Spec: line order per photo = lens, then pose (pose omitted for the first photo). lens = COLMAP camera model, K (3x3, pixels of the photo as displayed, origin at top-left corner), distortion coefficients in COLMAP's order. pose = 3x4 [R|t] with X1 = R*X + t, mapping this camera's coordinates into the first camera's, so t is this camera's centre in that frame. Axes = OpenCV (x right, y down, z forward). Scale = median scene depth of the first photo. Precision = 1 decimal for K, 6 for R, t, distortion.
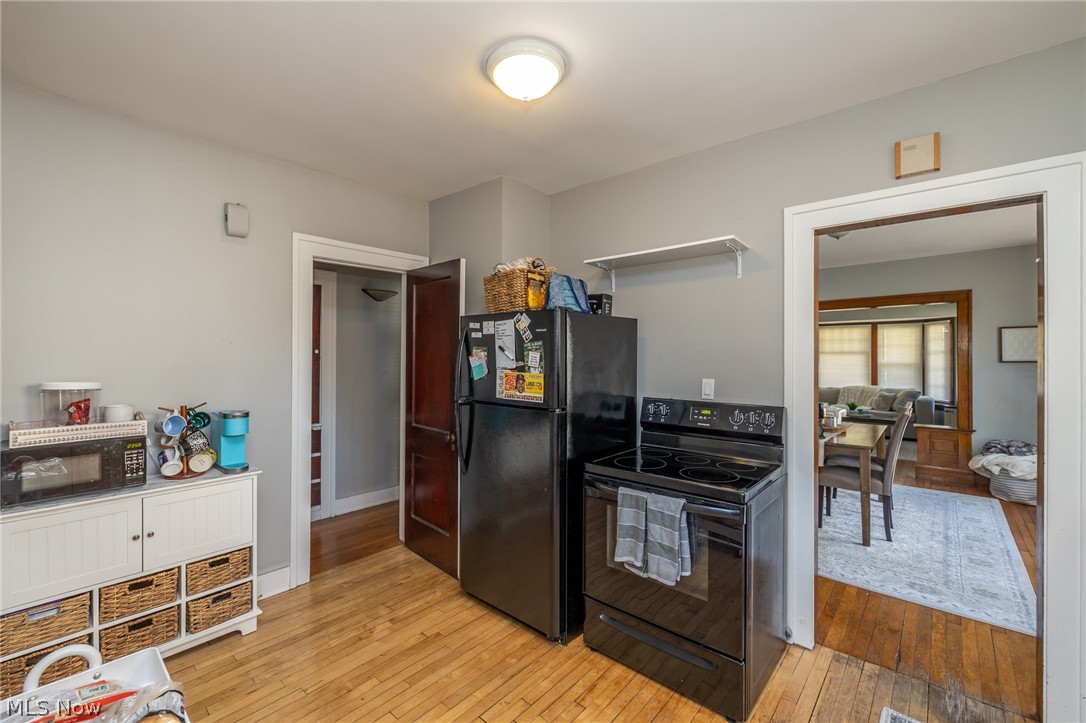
lens RADIAL K [[456.0, 0, 538.5], [0, 456.0, 357.1], [0, 0, 1]] dist [0.000361, 0.000112]
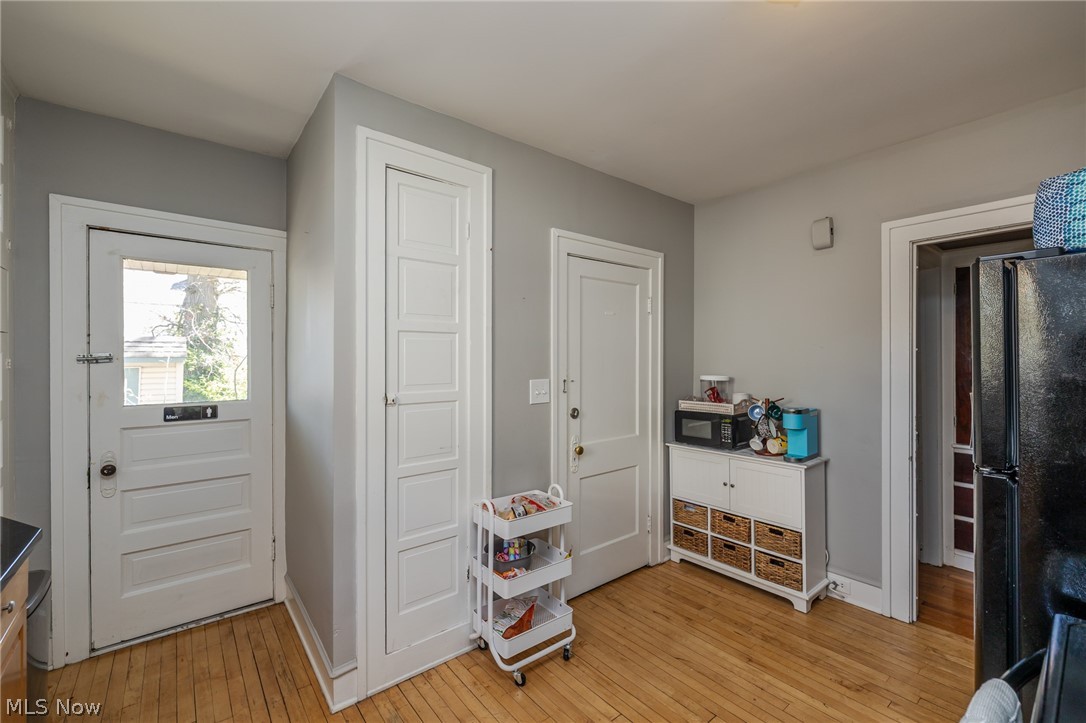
lens RADIAL K [[456.0, 0, 538.5], [0, 456.0, 357.1], [0, 0, 1]] dist [0.000361, 0.000112]
pose [[-0.163472, 0.001304, -0.986547, 0.653033], [0.002474, 0.999997, 0.000912, -0.012714], [0.986545, -0.002292, -0.163475, 0.655035]]
